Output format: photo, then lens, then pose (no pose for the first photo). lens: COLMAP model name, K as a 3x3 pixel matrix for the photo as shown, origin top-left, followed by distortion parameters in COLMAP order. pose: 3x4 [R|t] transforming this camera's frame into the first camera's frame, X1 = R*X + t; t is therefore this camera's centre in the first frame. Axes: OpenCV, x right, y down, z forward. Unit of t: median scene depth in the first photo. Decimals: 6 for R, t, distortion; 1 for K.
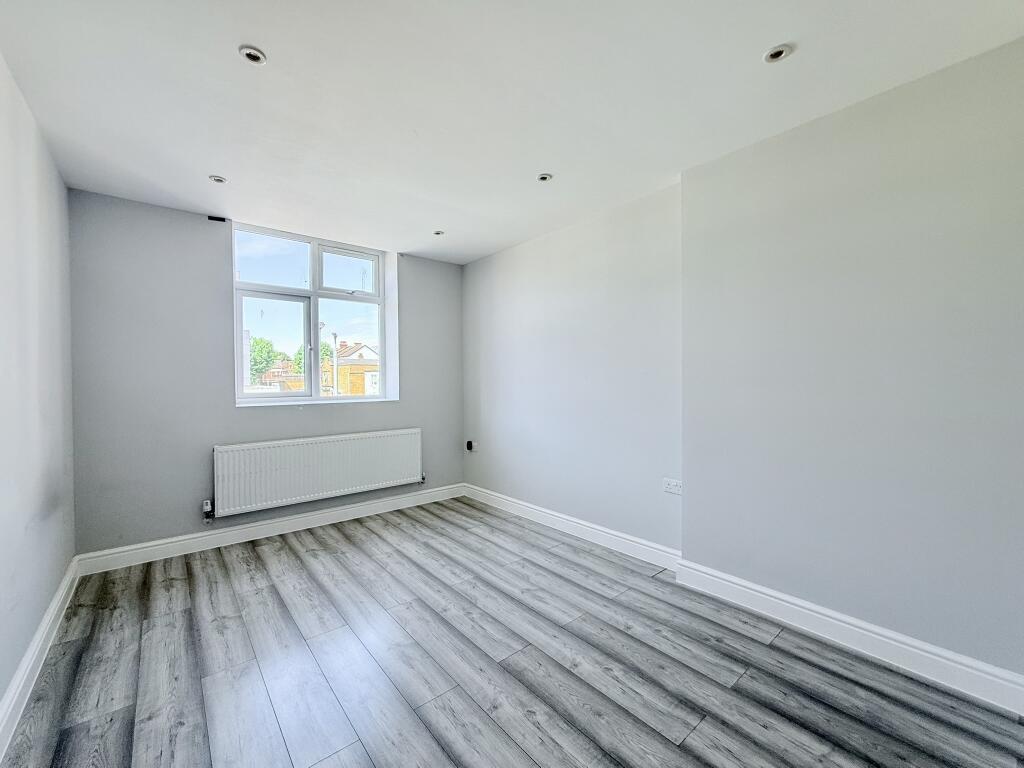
lens RADIAL K [[420.5, 0, 507.7], [0, 420.5, 381.8], [0, 0, 1]] dist [-0.000538, -0.000293]
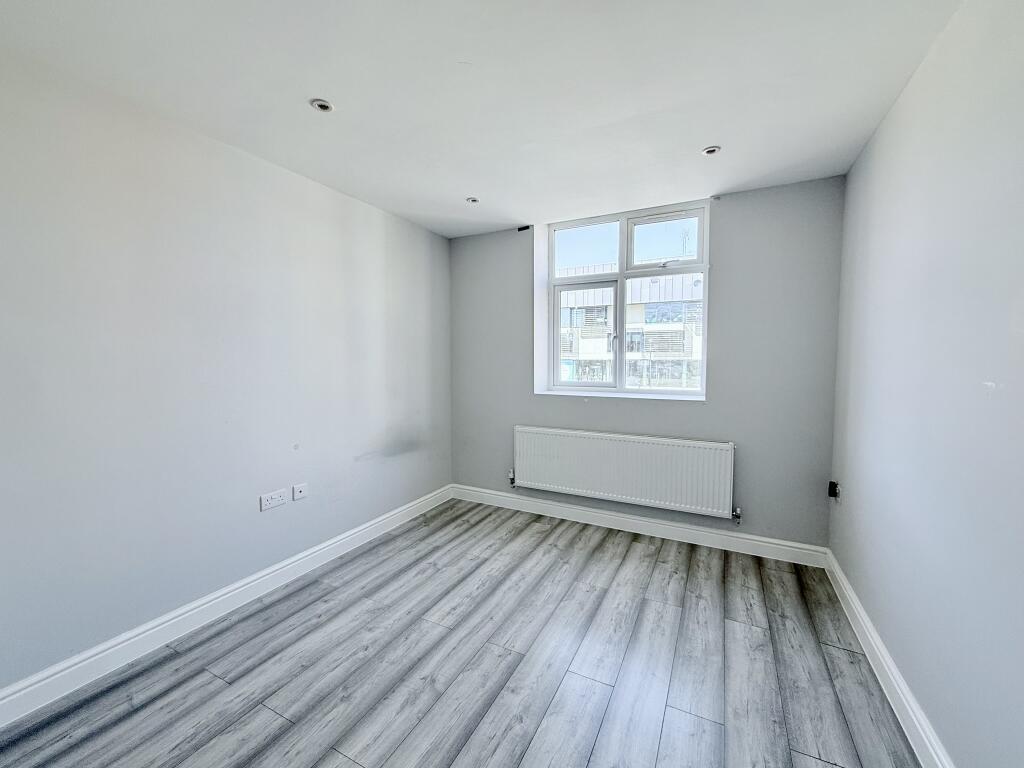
lens RADIAL K [[420.5, 0, 507.7], [0, 420.5, 381.8], [0, 0, 1]] dist [-0.000538, -0.000293]
pose [[0.387719, 0.058432, -0.919924, 0.359135], [-0.007358, 0.998153, 0.060299, -0.039437], [0.921748, -0.016610, 0.387433, 0.498709]]
